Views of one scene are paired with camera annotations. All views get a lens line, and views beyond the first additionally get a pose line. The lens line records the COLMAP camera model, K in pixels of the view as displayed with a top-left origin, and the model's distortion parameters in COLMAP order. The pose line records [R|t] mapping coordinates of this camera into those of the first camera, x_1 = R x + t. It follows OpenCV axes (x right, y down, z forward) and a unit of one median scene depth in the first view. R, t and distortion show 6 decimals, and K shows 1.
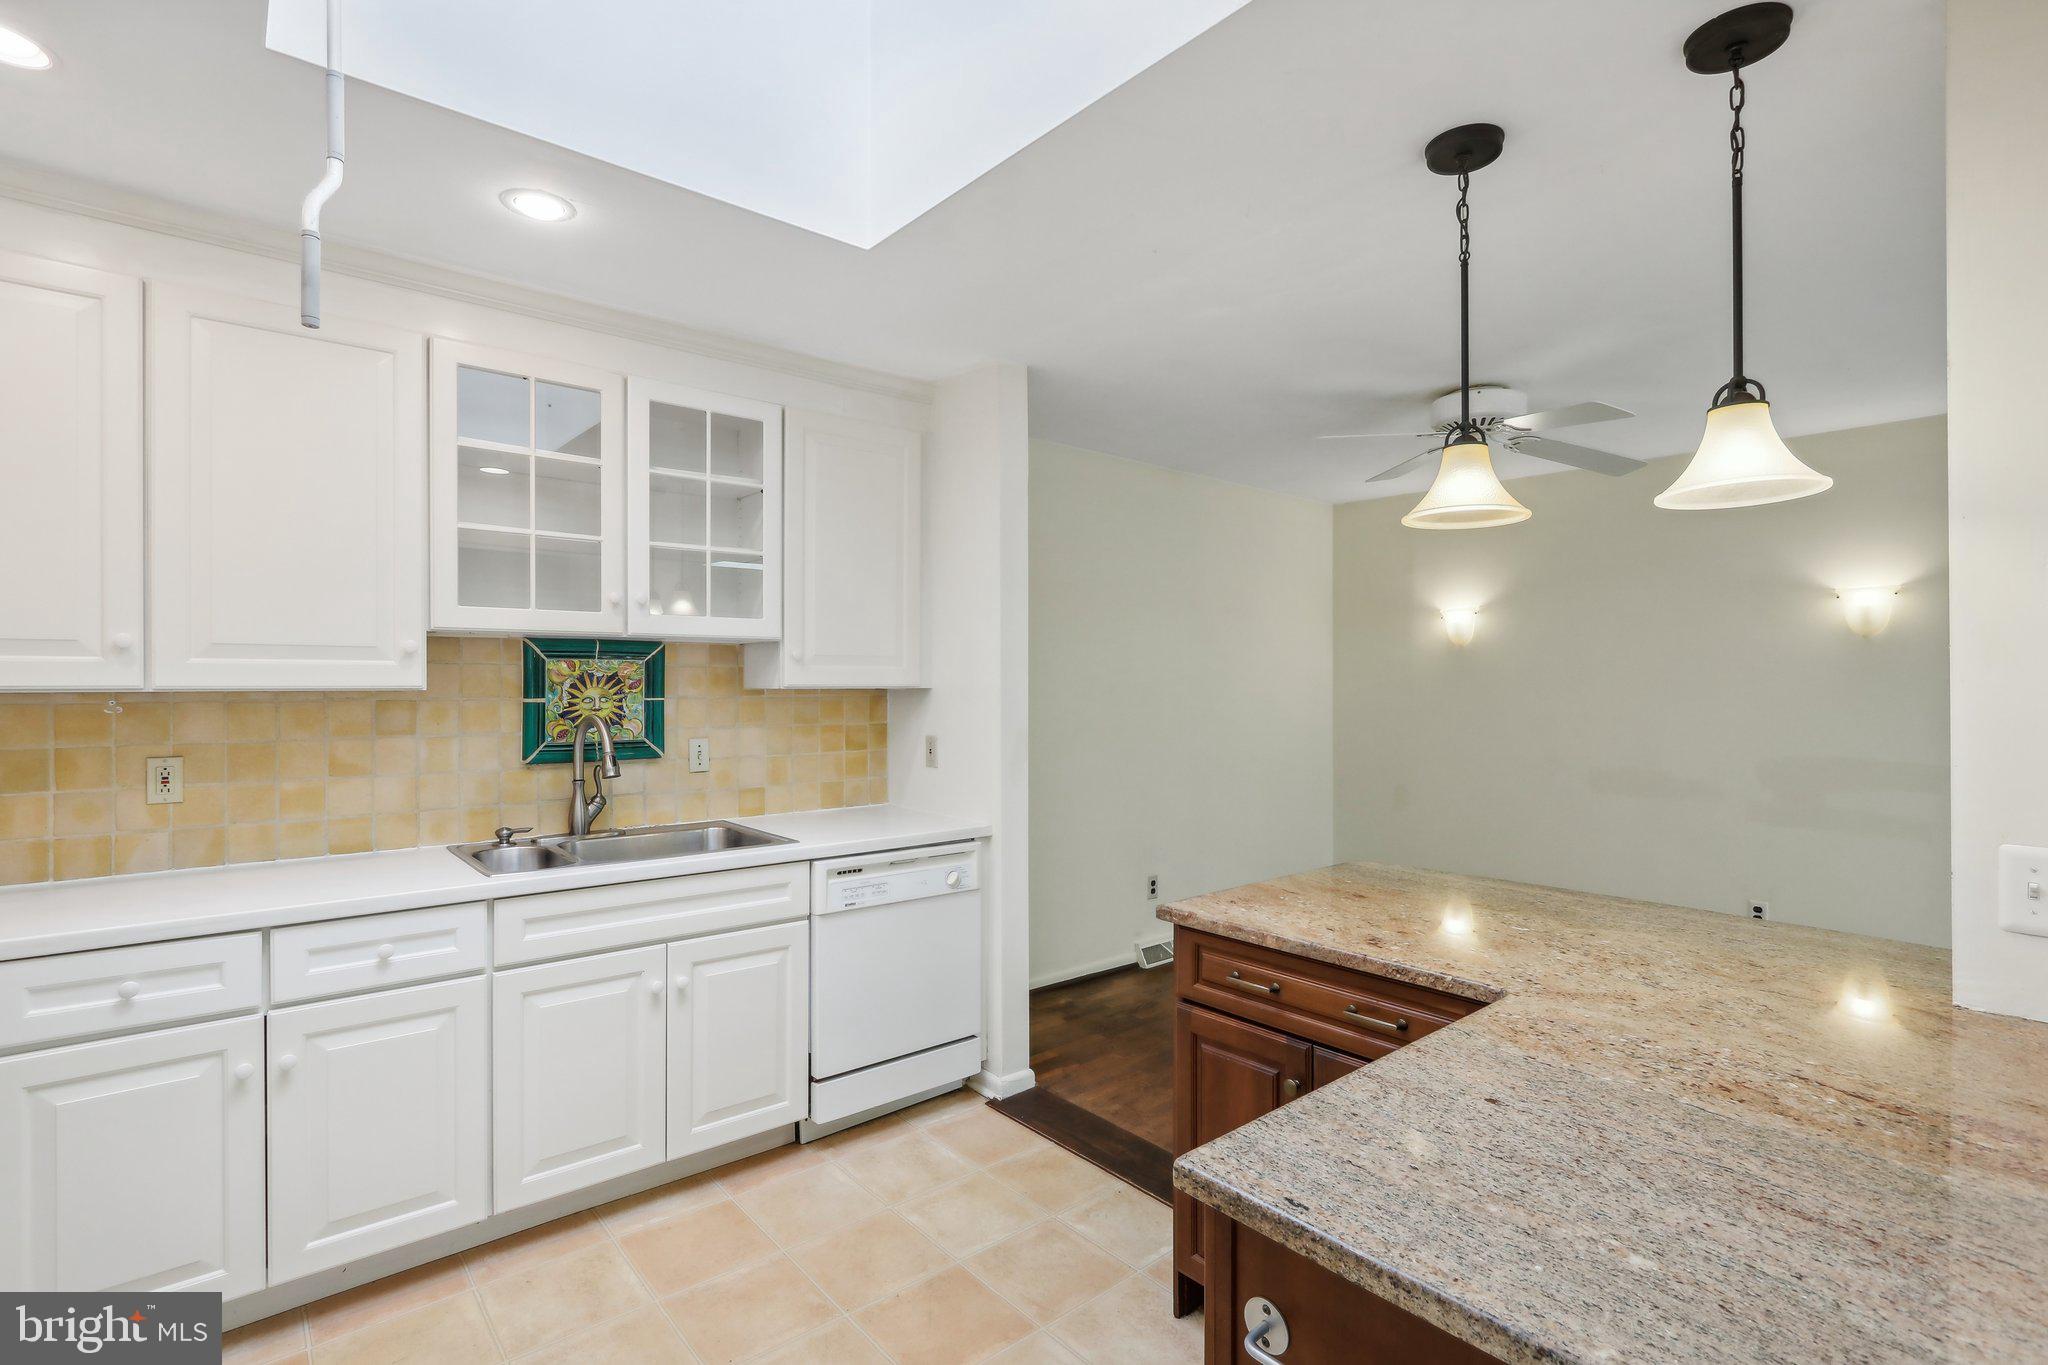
lens RADIAL K [[954.6, 0, 1011.1], [0, 954.6, 692.1], [0, 0, 1]] dist [-0.015967, 0.006301]
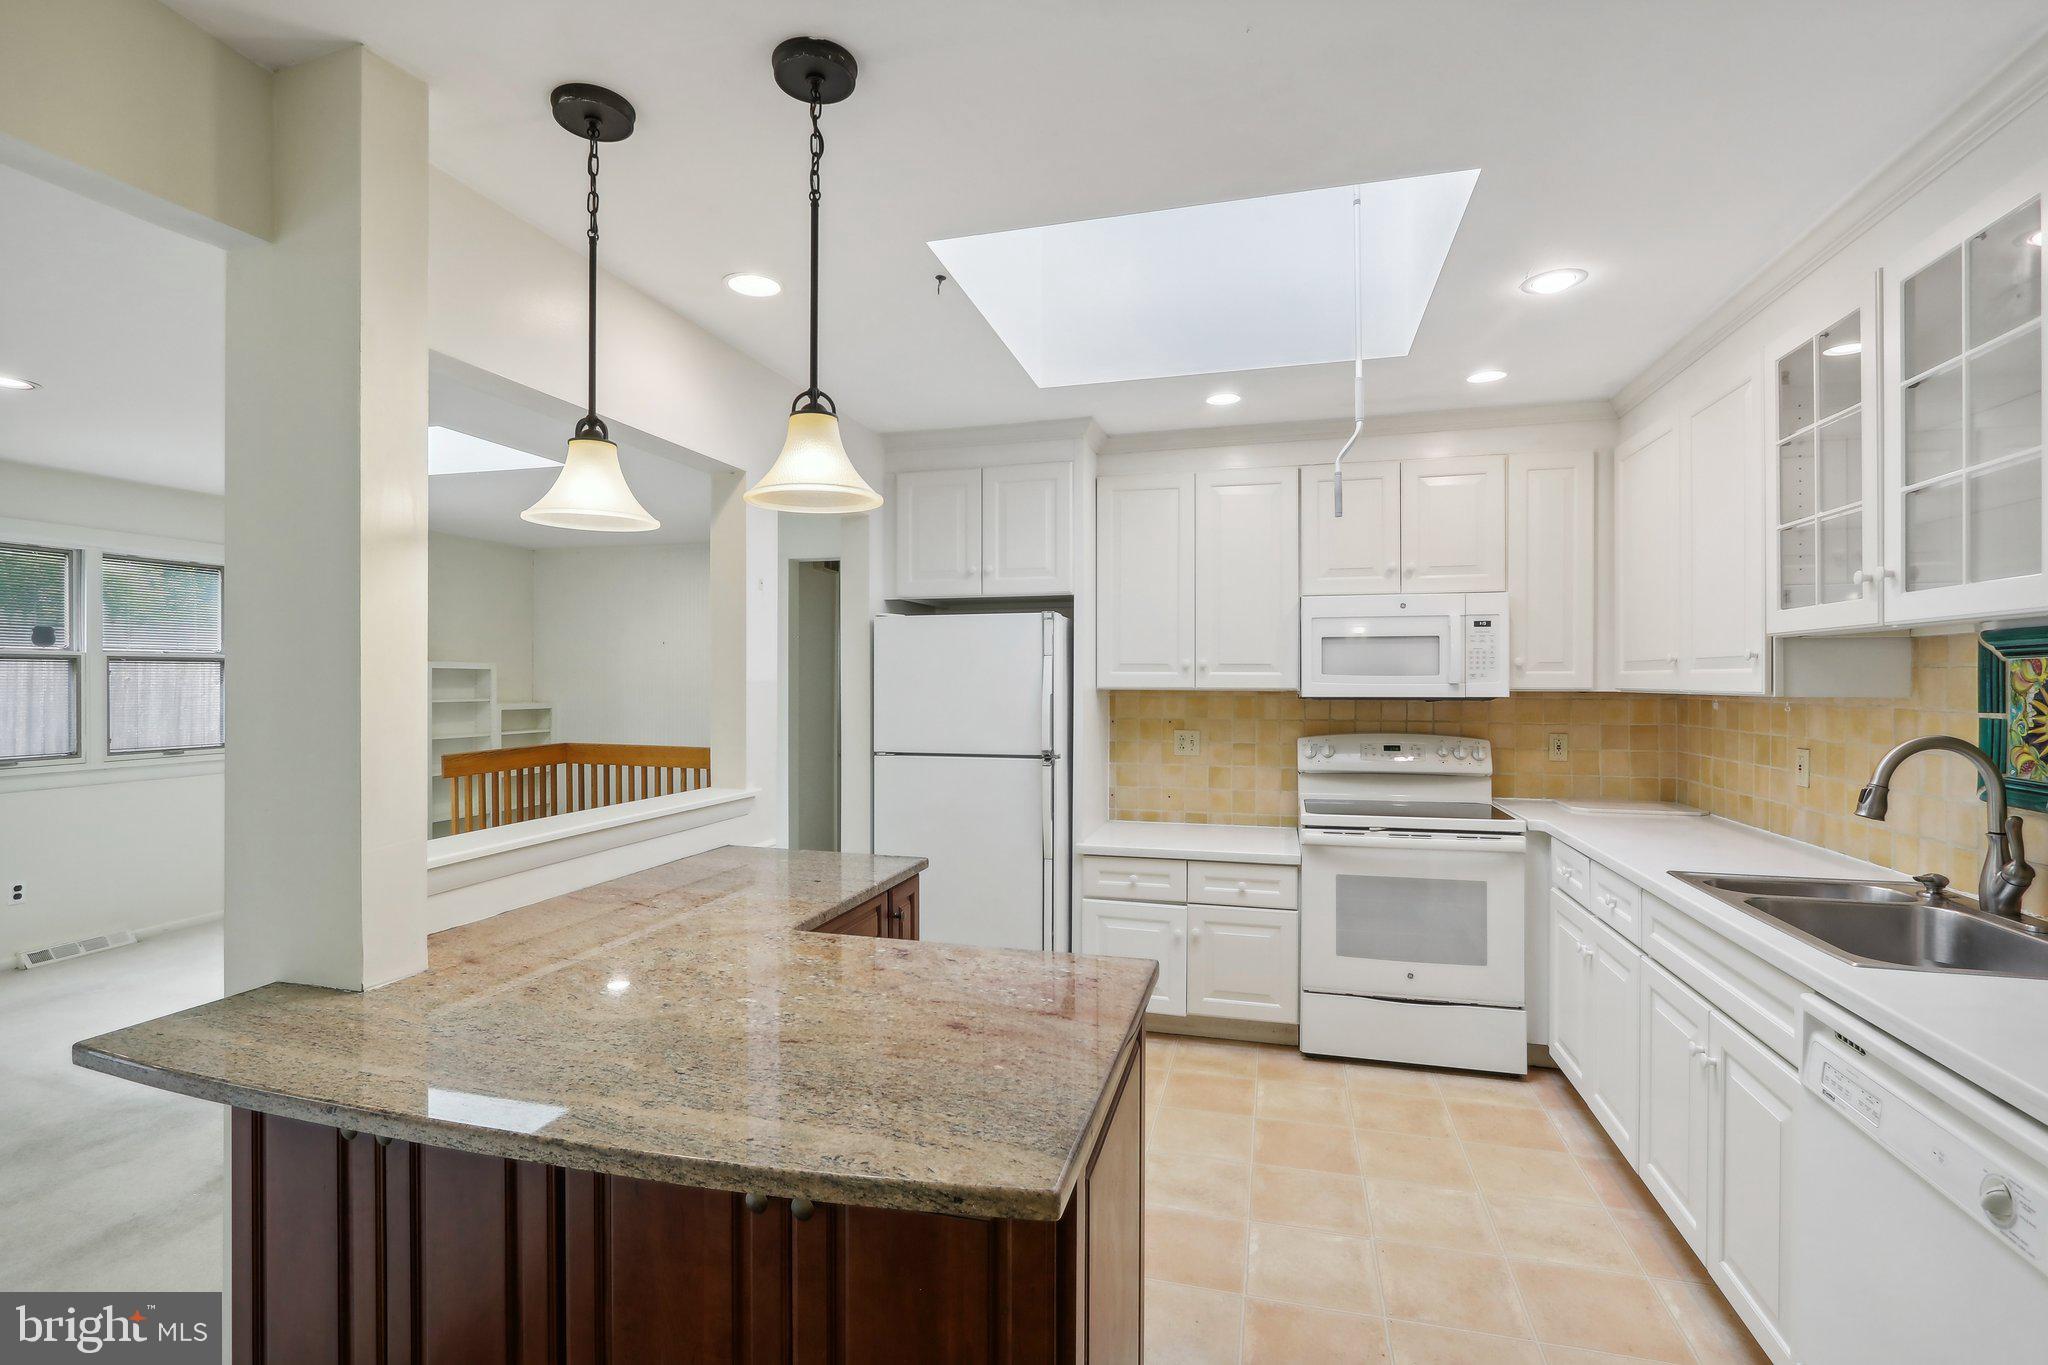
lens RADIAL K [[948.8, 0, 1011.1], [0, 948.8, 684.2], [0, 0, 1]] dist [-0.012236, 0.000552]
pose [[-0.824133, 0.000328, -0.566397, 0.519401], [-0.008778, 0.999872, 0.013351, -0.018134], [0.566329, 0.015974, -0.824025, 1.149195]]
